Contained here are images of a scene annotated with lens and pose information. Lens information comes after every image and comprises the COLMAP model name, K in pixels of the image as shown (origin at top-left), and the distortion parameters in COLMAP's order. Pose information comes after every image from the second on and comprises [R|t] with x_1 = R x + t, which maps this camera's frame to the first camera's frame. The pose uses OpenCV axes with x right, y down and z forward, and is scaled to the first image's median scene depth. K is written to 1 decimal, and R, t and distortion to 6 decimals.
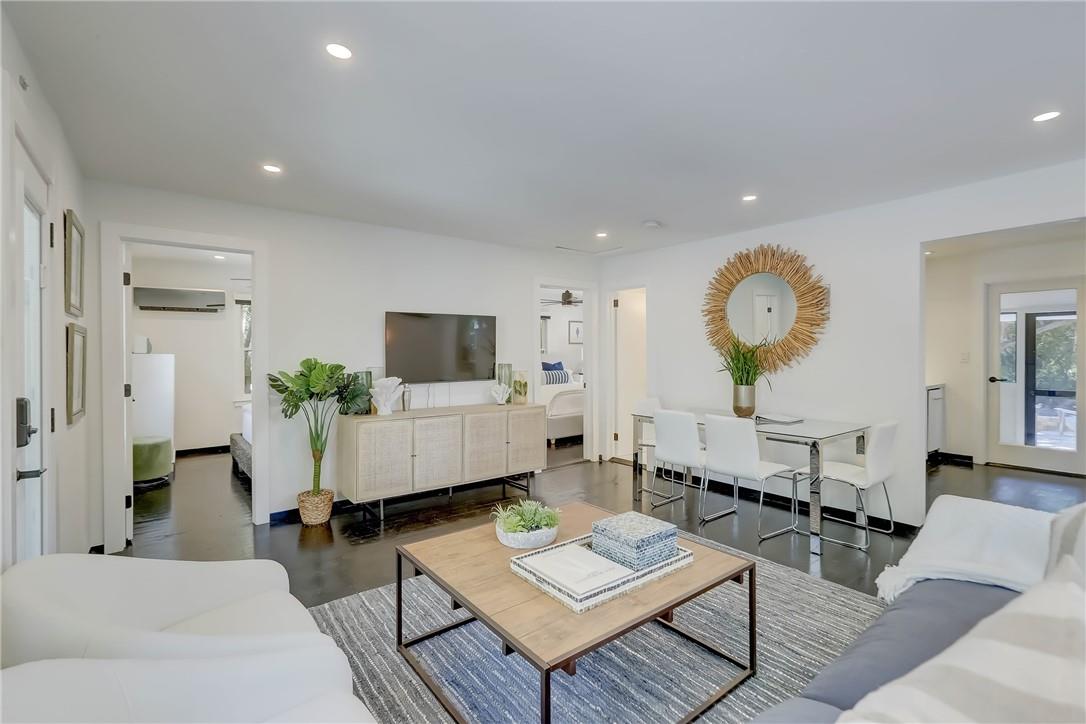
lens RADIAL K [[492.0, 0, 543.5], [0, 492.0, 355.9], [0, 0, 1]] dist [-0.002326, 0.001331]
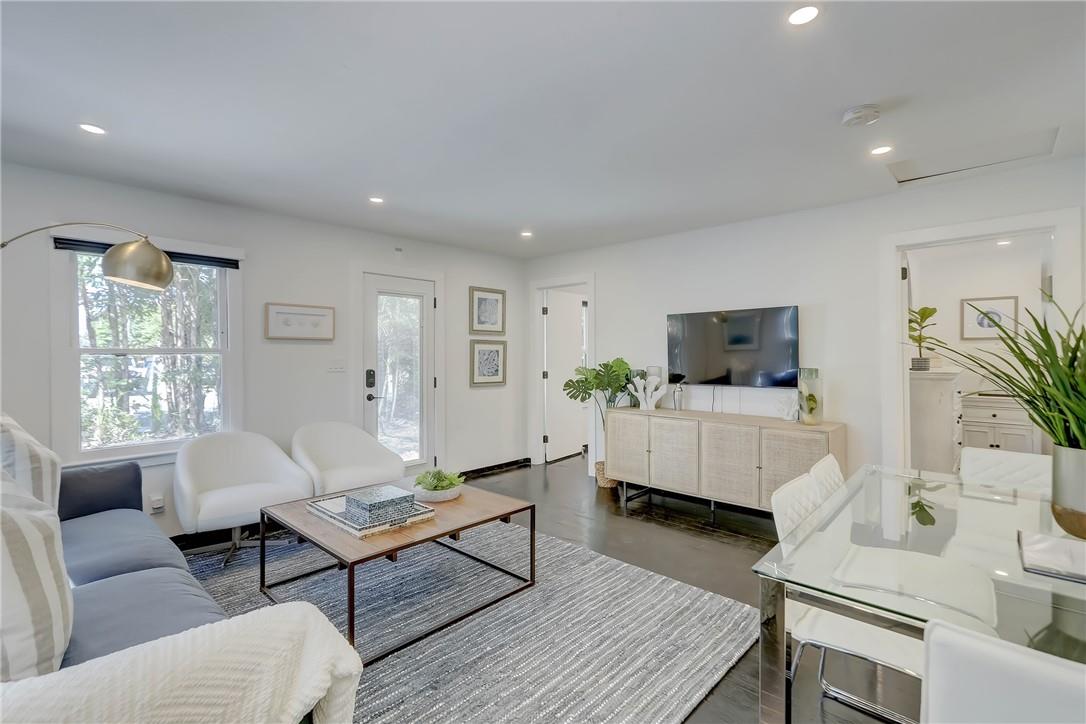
lens RADIAL K [[492.0, 0, 547.8], [0, 492.0, 359.9], [0, 0, 1]] dist [-0.002326, 0.001331]
pose [[0.162417, 0.015717, -0.986597, 0.683755], [-0.006460, 0.999869, 0.014865, -0.005712], [0.986701, 0.003959, 0.162498, 0.570619]]
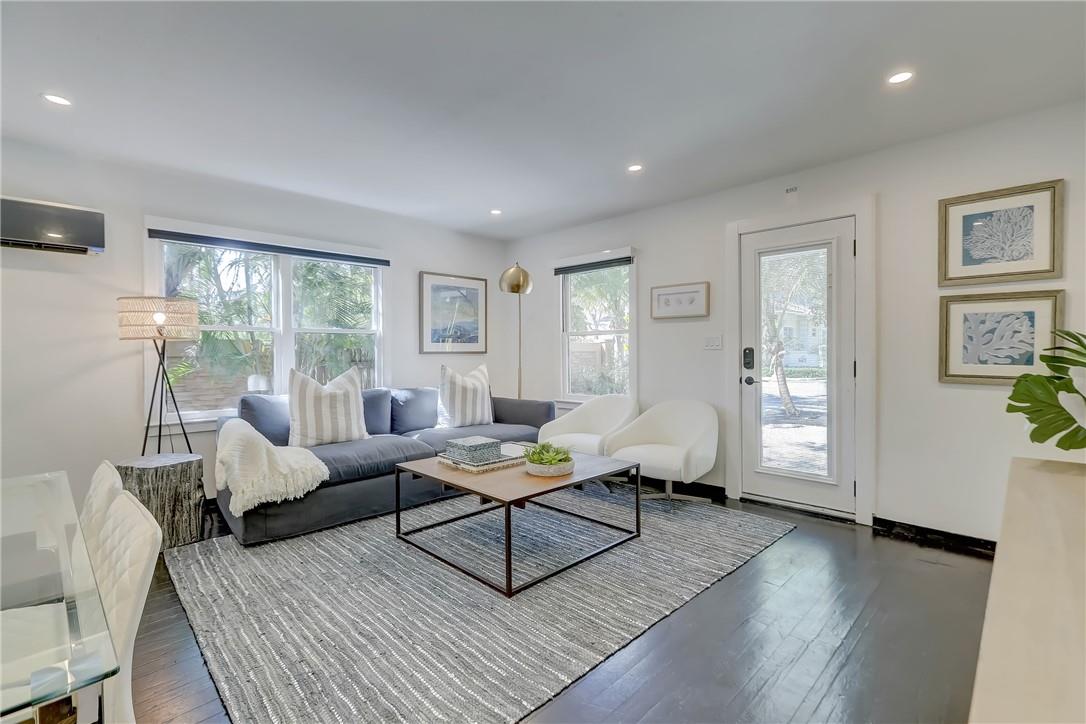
lens RADIAL K [[492.0, 0, 546.2], [0, 492.0, 358.8], [0, 0, 1]] dist [-0.002326, 0.001331]
pose [[-0.992128, 0.014554, -0.124376, 0.076742], [0.011490, 0.999614, 0.025312, 0.025674], [0.124697, 0.023684, -0.991912, 1.183563]]
